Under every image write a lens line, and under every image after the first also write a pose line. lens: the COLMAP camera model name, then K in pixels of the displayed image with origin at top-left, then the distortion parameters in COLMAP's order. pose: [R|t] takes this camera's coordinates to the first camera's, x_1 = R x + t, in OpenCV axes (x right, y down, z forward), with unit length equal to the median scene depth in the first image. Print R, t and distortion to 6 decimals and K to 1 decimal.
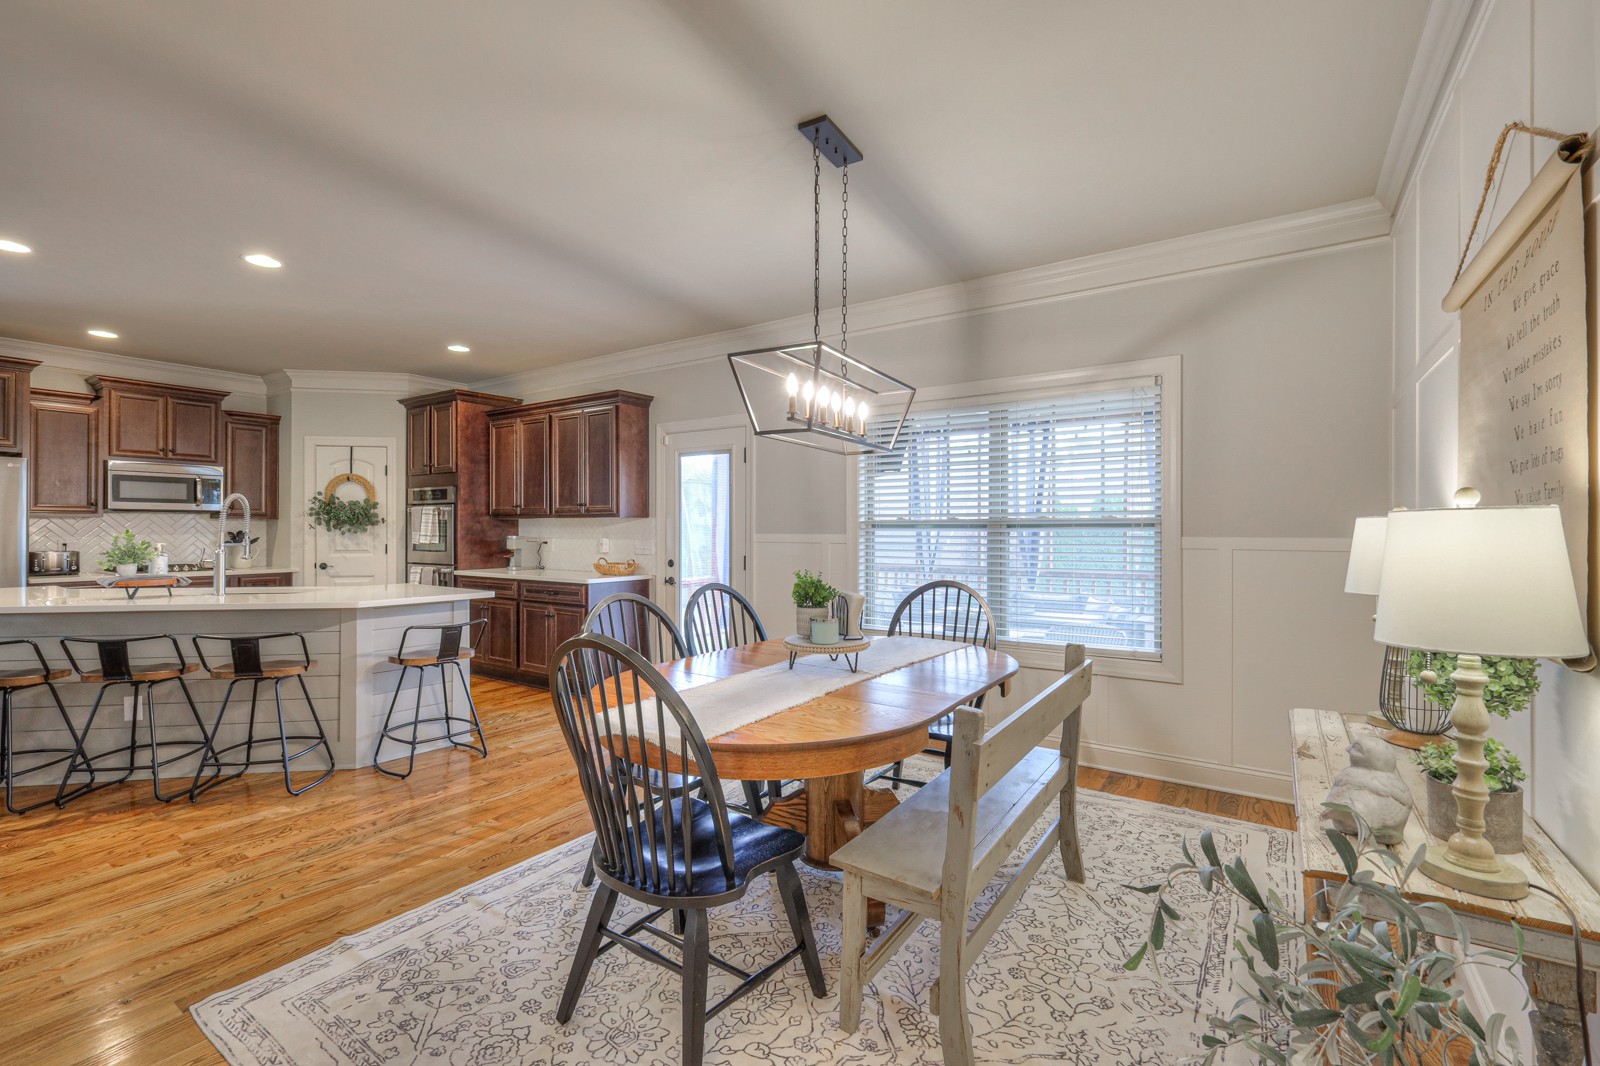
lens RADIAL K [[692.7, 0, 795.5], [0, 692.7, 531.2], [0, 0, 1]] dist [0.004803, -0.000791]
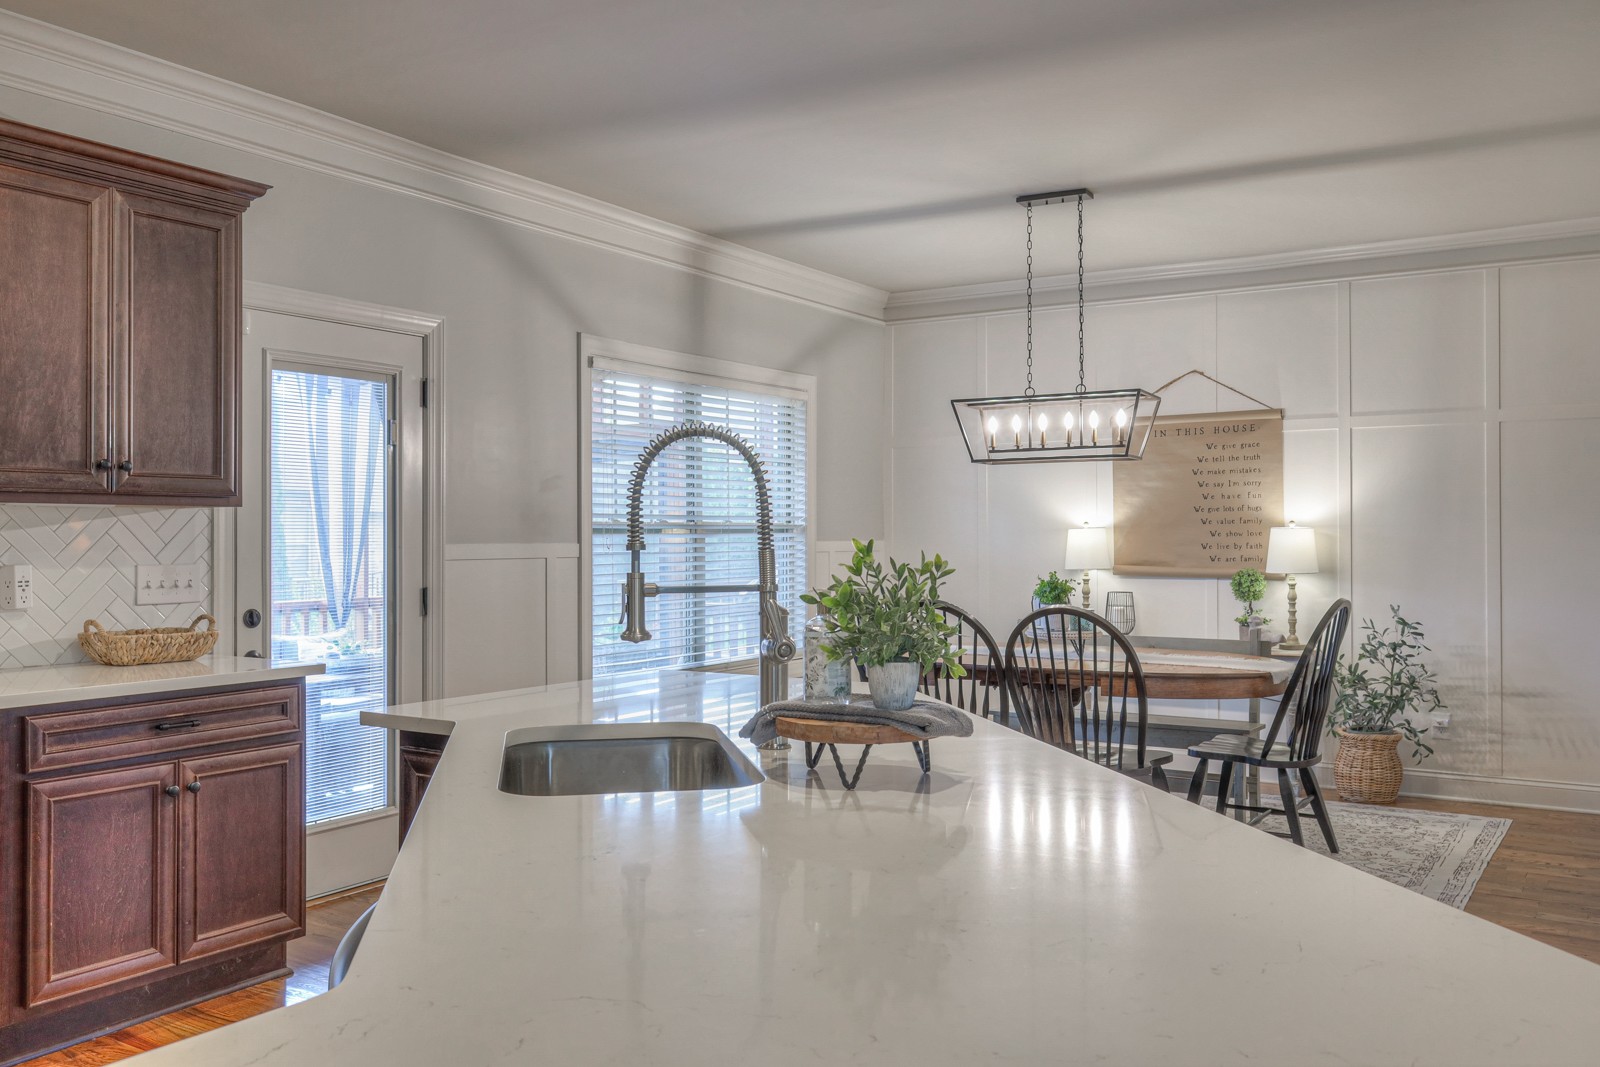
lens RADIAL K [[1294.4, 0, 798.0], [0, 1294.4, 531.0], [0, 0, 1]] dist [0.004621, 0.001557]
pose [[-0.018838, -0.000780, 0.999822, -0.826478], [0.003144, 0.999995, 0.000839, -0.005162], [-0.999818, 0.003160, -0.018835, 0.584158]]
